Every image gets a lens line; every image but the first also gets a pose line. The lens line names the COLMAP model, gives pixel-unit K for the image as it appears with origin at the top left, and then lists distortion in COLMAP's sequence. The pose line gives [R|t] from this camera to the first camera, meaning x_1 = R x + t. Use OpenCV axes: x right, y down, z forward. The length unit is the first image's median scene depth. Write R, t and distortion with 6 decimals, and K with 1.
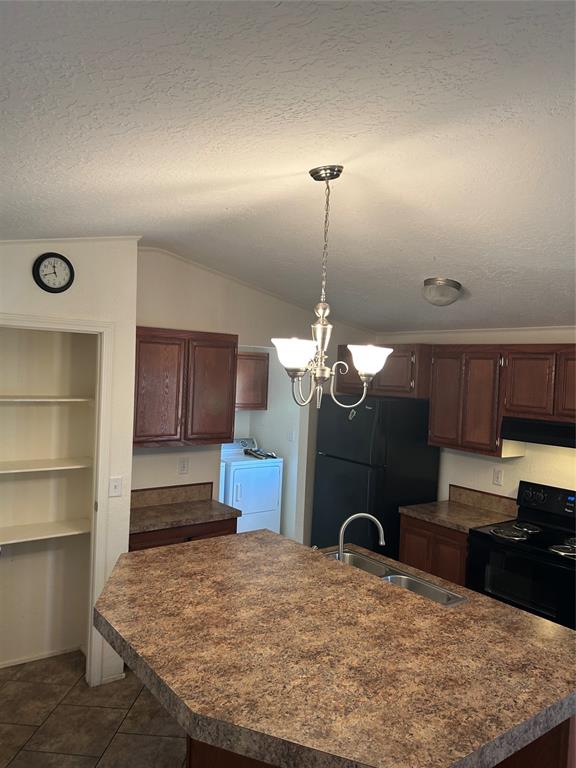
lens RADIAL K [[578.2, 0, 291.2], [0, 578.2, 383.8], [0, 0, 1]] dist [0.067917, -0.086538]
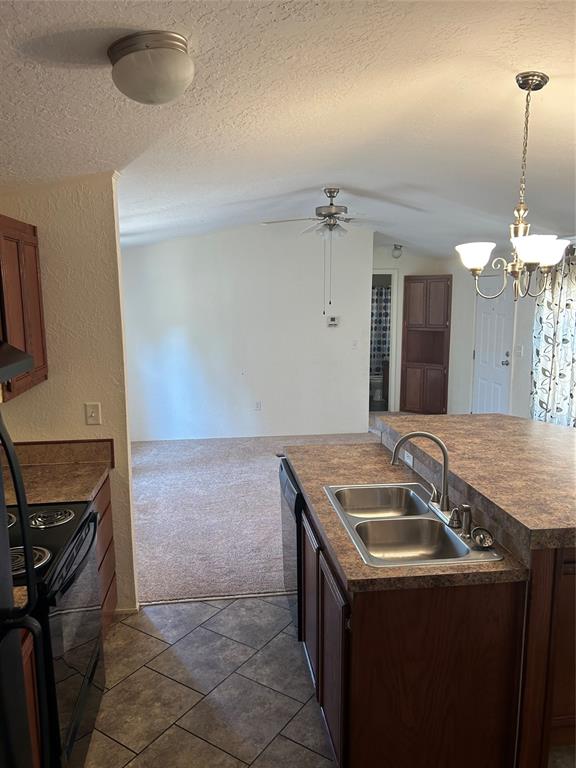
lens RADIAL K [[586.2, 0, 288.0], [0, 586.2, 384.0], [0, 0, 1]] dist [0.018627, -0.001528]
pose [[-0.870036, -0.109406, 0.480696, -0.086216], [-0.015088, 0.980517, 0.195856, -0.006824], [-0.492758, 0.163149, -0.854735, 1.384459]]
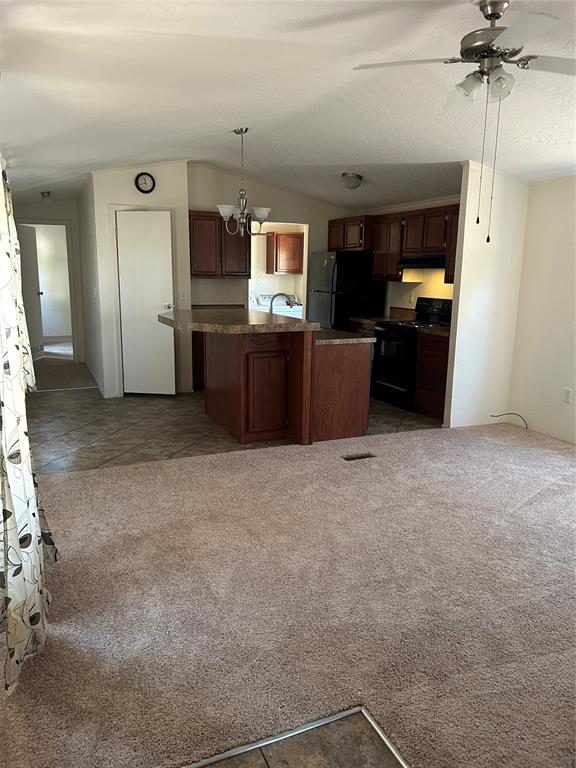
lens RADIAL K [[579.6, 0, 278.5], [0, 579.6, 376.6], [0, 0, 1]] dist [0.109792, -0.181779]
pose [[0.971652, 0.015674, -0.235897, 0.470489], [0.019265, 0.989233, 0.145079, 0.165702], [0.235631, -0.145510, 0.960887, -0.832831]]
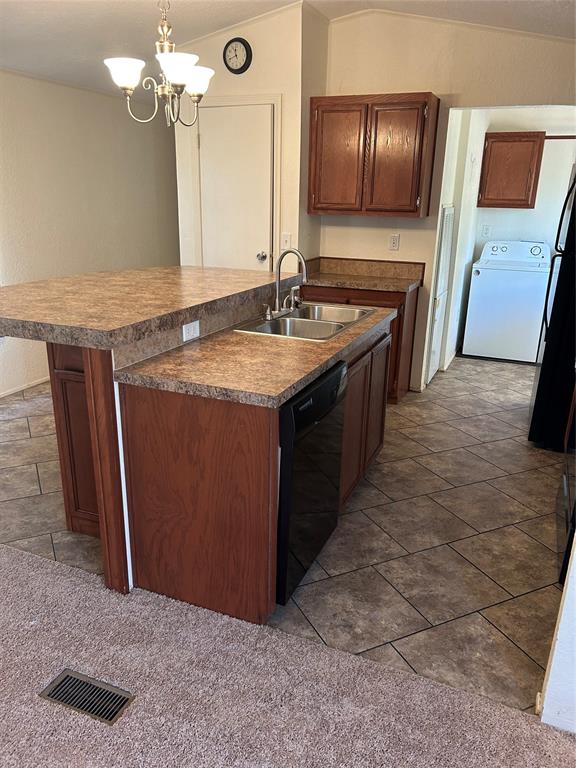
lens RADIAL K [[578.2, 0, 291.2], [0, 578.2, 383.8], [0, 0, 1]] dist [0.067917, -0.086538]
pose [[0.502253, 0.239495, -0.830894, 0.778959], [-0.026205, 0.964655, 0.262209, 0.141310], [0.864324, -0.109922, 0.490777, 0.360846]]
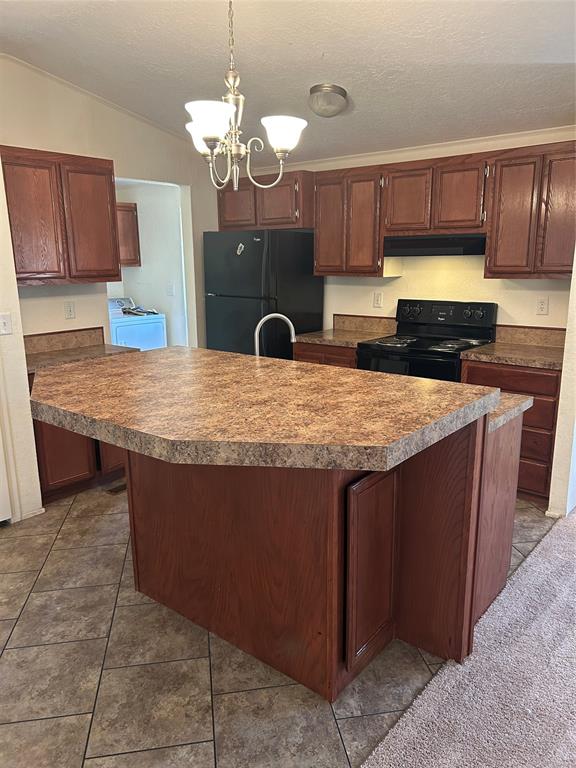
lens RADIAL K [[578.7, 0, 285.4], [0, 578.7, 389.9], [0, 0, 1]] dist [0.068166, -0.078099]
pose [[0.971312, -0.103983, 0.213873, -0.073014], [0.057383, 0.975246, 0.213548, 0.102474], [-0.230784, -0.195149, 0.953234, -0.020853]]
